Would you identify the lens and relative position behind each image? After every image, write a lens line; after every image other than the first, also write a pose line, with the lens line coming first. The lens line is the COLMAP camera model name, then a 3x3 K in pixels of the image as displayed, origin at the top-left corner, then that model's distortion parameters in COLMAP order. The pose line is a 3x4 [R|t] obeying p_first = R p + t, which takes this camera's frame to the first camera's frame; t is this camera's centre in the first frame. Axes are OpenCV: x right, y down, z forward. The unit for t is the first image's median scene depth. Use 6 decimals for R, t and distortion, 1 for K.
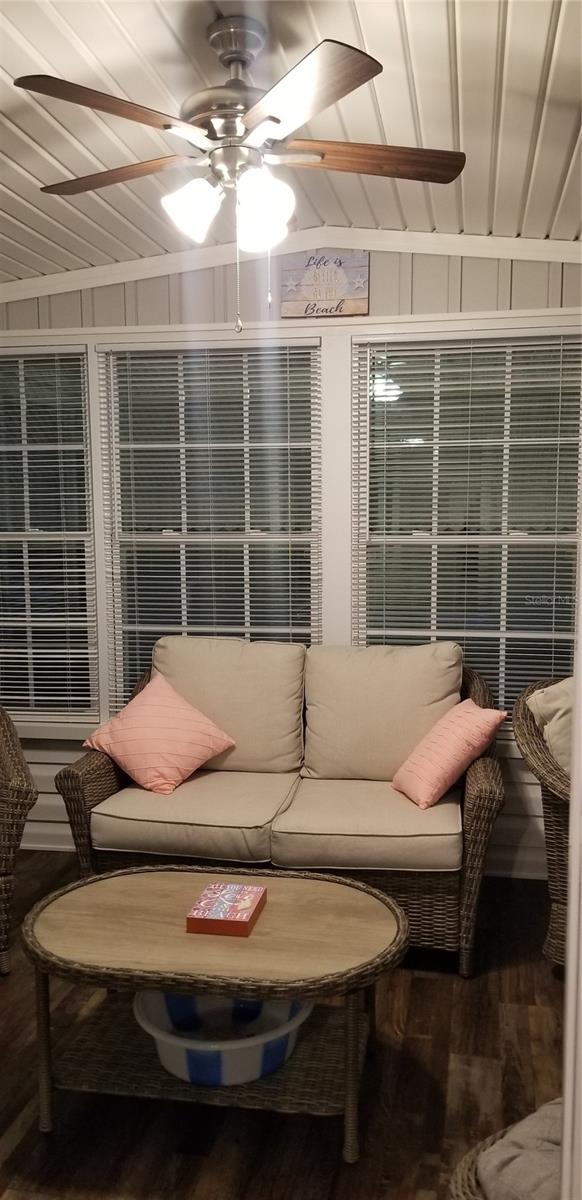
lens RADIAL K [[931.3, 0, 294.7], [0, 931.3, 621.5], [0, 0, 1]] dist [0.077693, -0.152235]
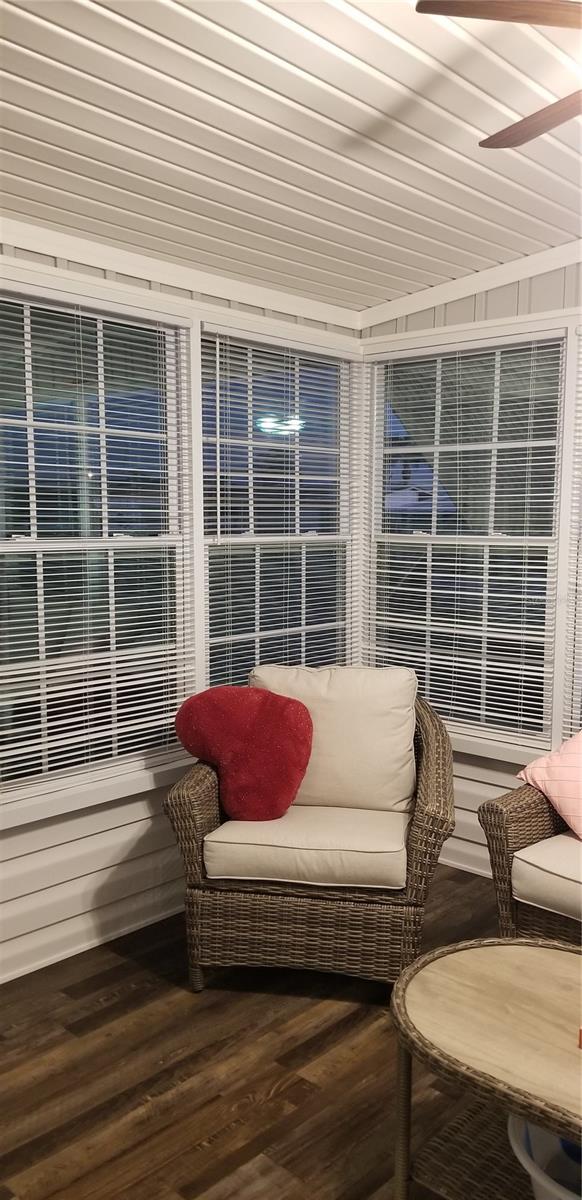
lens RADIAL K [[931.3, 0, 294.7], [0, 931.3, 621.5], [0, 0, 1]] dist [0.077693, -0.152235]
pose [[0.855694, 0.069247, -0.512828, 0.033350], [-0.070834, 0.997352, 0.016480, -0.012240], [0.512611, 0.022224, 0.858333, 0.103977]]
